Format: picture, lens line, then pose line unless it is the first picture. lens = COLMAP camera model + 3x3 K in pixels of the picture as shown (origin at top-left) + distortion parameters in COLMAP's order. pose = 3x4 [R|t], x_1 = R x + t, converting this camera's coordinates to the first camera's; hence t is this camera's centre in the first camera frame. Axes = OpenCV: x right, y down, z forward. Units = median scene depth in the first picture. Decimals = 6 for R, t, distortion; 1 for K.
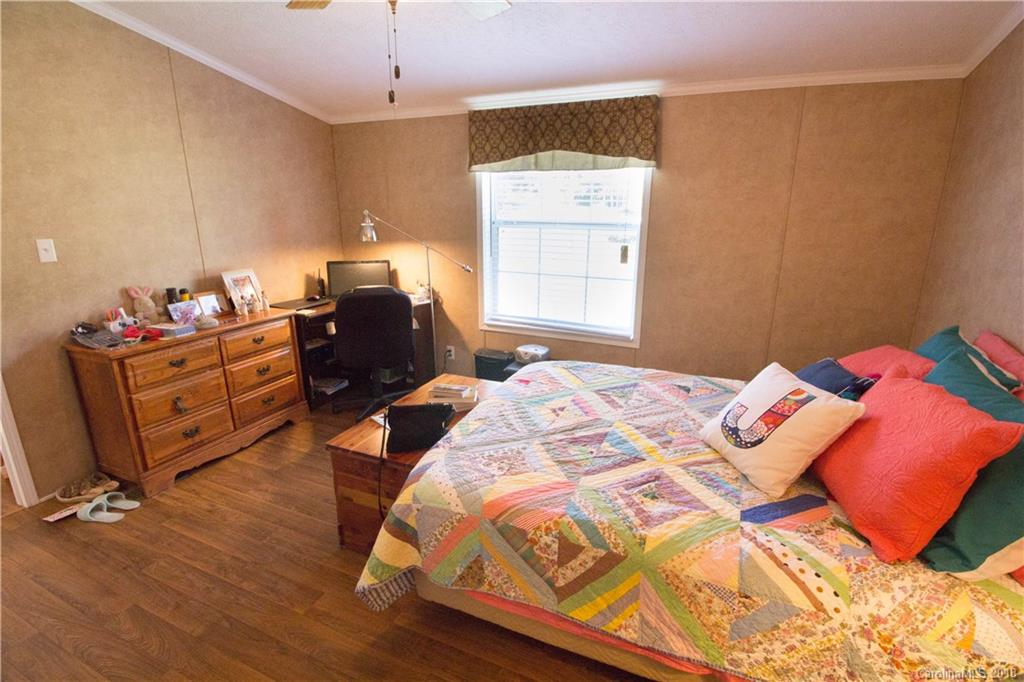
lens RADIAL K [[480.0, 0, 516.2], [0, 480.0, 333.8], [0, 0, 1]] dist [0.004401, -0.015557]
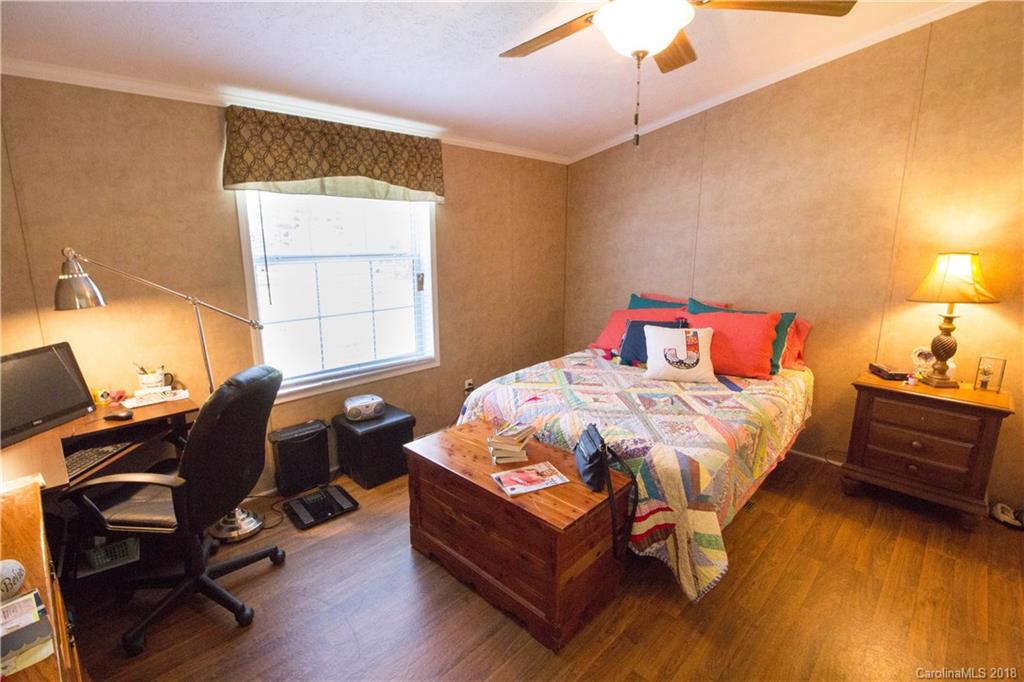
lens RADIAL K [[480.0, 0, 516.2], [0, 480.0, 333.8], [0, 0, 1]] dist [0.004401, -0.015557]
pose [[0.348700, -0.194888, 0.916748, -0.885205], [0.240797, 0.963936, 0.113328, -0.160138], [-0.905773, 0.181233, 0.383053, 0.554068]]
